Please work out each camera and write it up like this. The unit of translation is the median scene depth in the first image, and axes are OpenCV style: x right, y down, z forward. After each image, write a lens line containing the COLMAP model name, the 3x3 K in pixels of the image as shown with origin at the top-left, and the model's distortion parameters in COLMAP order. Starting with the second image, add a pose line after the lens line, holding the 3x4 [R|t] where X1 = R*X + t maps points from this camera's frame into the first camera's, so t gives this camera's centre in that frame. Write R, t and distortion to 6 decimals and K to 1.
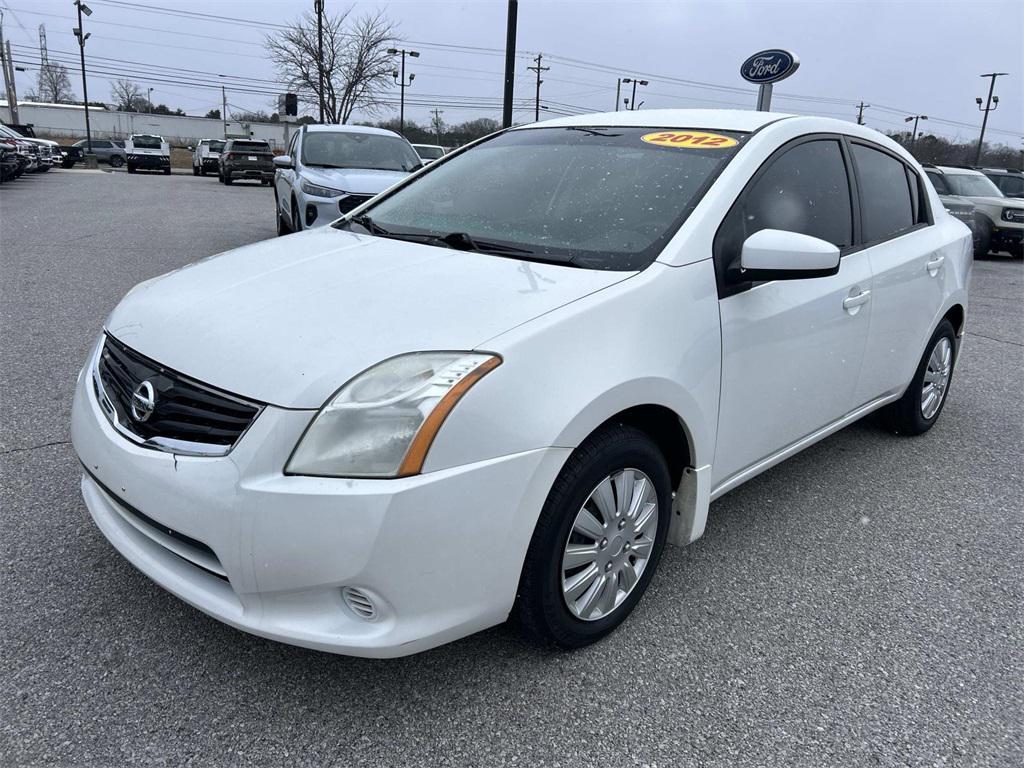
lens RADIAL K [[775.5, 0, 506.1], [0, 775.5, 383.8], [0, 0, 1]] dist [0.050634, -0.049999]
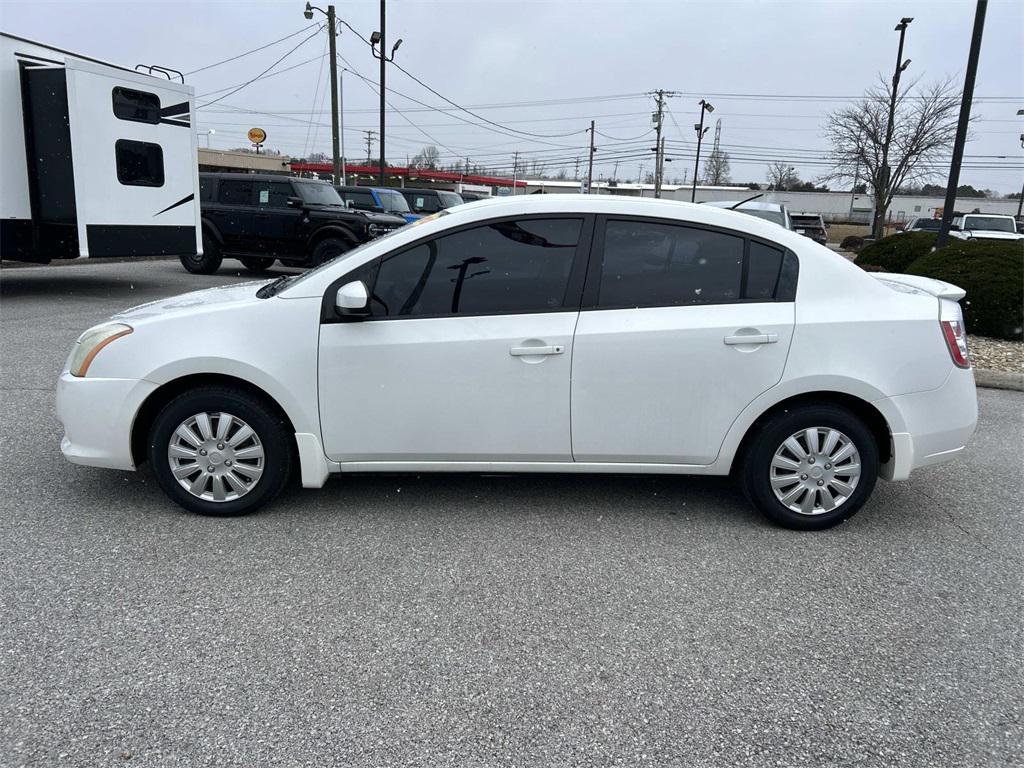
lens RADIAL K [[775.5, 0, 513.2], [0, 775.5, 390.2], [0, 0, 1]] dist [0.050634, -0.049999]
pose [[0.720864, 0.141006, -0.678582, 1.581375], [-0.195207, 0.980756, -0.003573, -0.049328], [0.665019, 0.135039, 0.734516, 0.156969]]
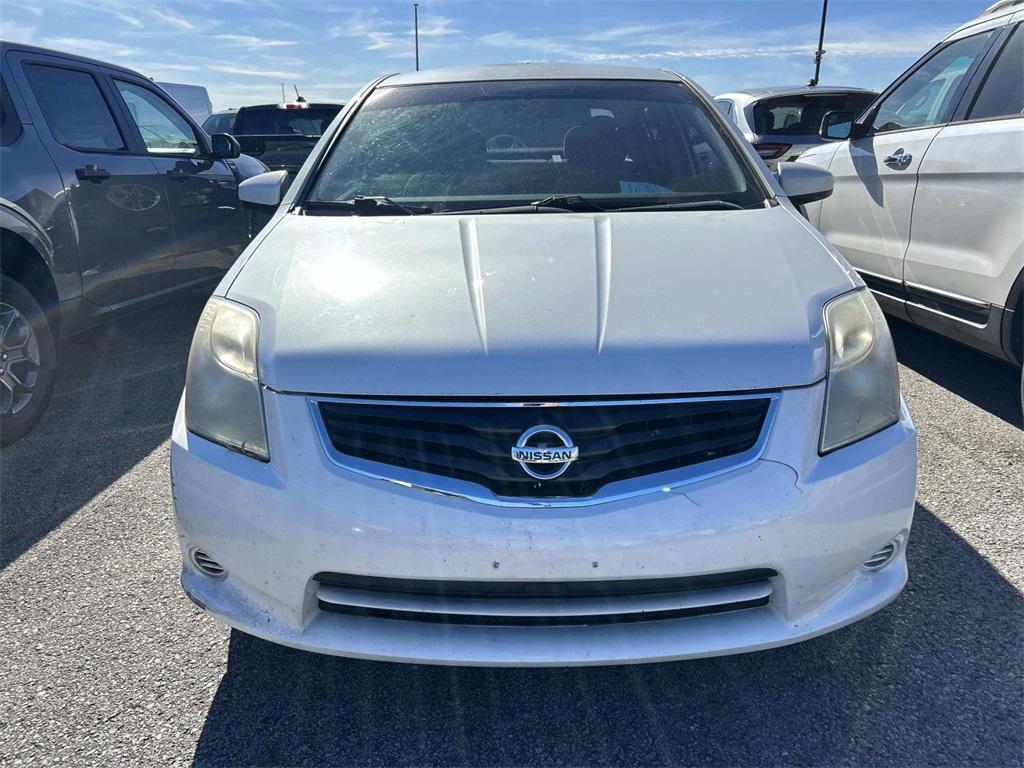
lens RADIAL K [[775.5, 0, 510.3], [0, 775.5, 389.6], [0, 0, 1]] dist [0.050634, -0.049999]
pose [[0.717225, -0.268655, 0.642972, -0.804788], [0.238721, 0.961589, 0.135494, -0.122959], [-0.654676, 0.056311, 0.753809, 0.393709]]
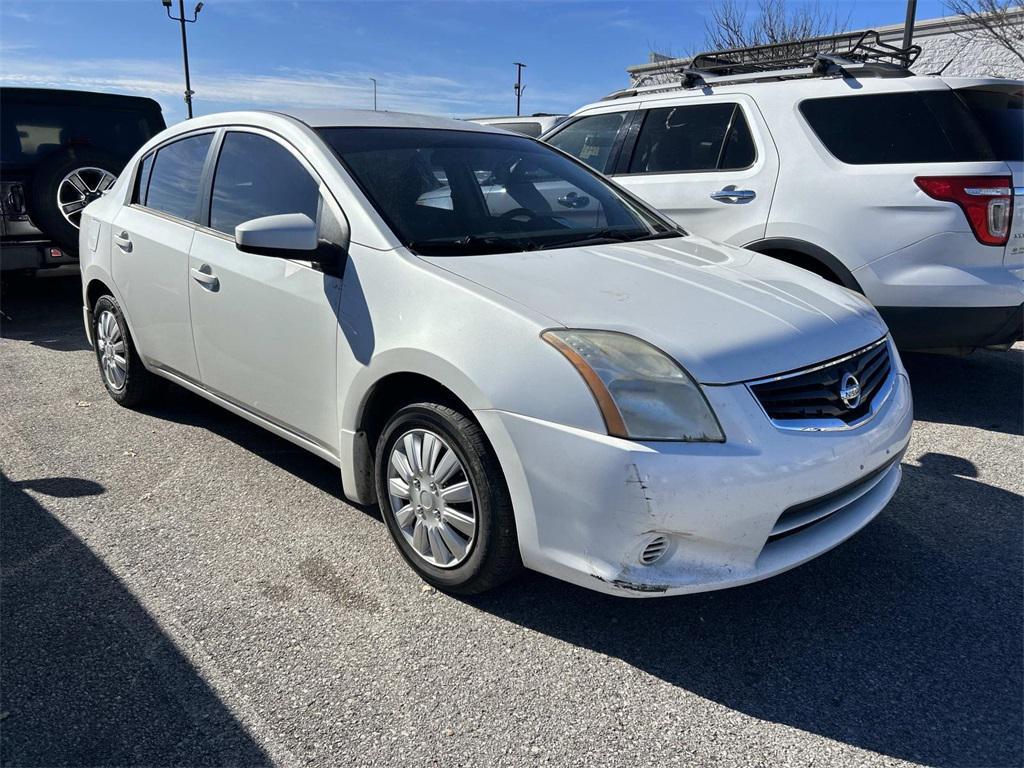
lens RADIAL K [[775.5, 0, 507.1], [0, 775.5, 391.8], [0, 0, 1]] dist [0.050634, -0.049999]
pose [[0.018680, -0.316632, 0.948365, -1.307560], [0.268929, 0.915165, 0.300251, -0.378841], [-0.962979, 0.249434, 0.102246, 1.138859]]
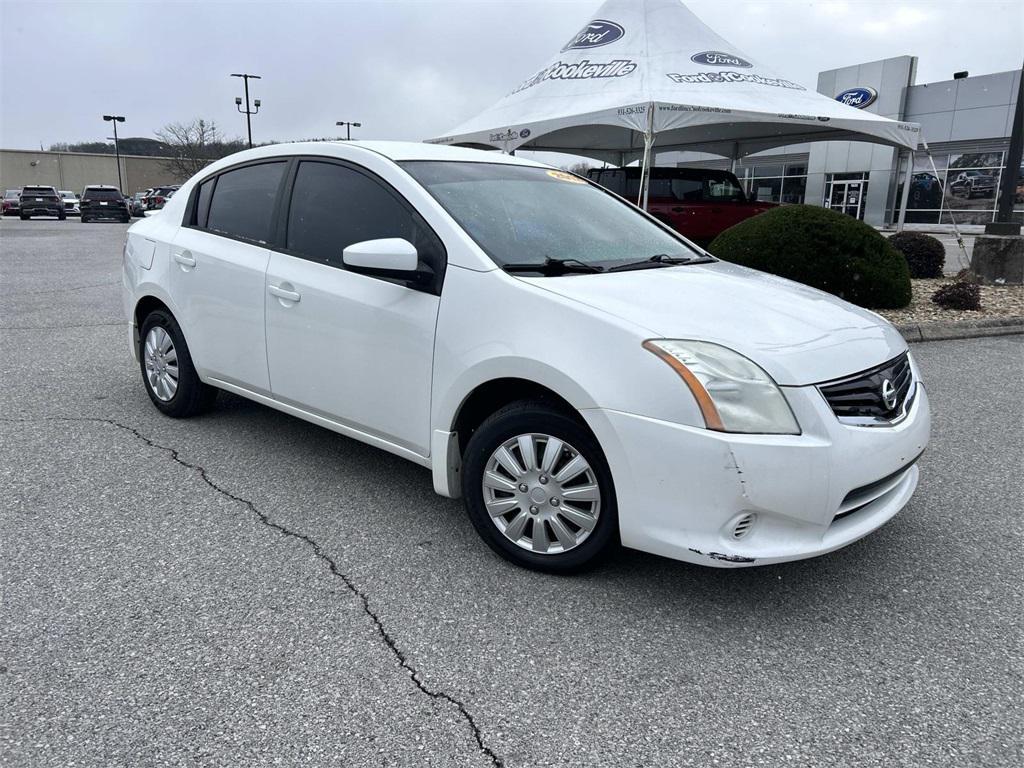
lens RADIAL K [[775.5, 0, 510.9], [0, 775.5, 391.8], [0, 0, 1]] dist [0.050634, -0.049999]
pose [[-0.047149, -0.288825, 0.956220, -1.439877], [0.248882, 0.923698, 0.291273, -0.445175], [-0.967385, 0.251719, 0.028332, 1.322081]]
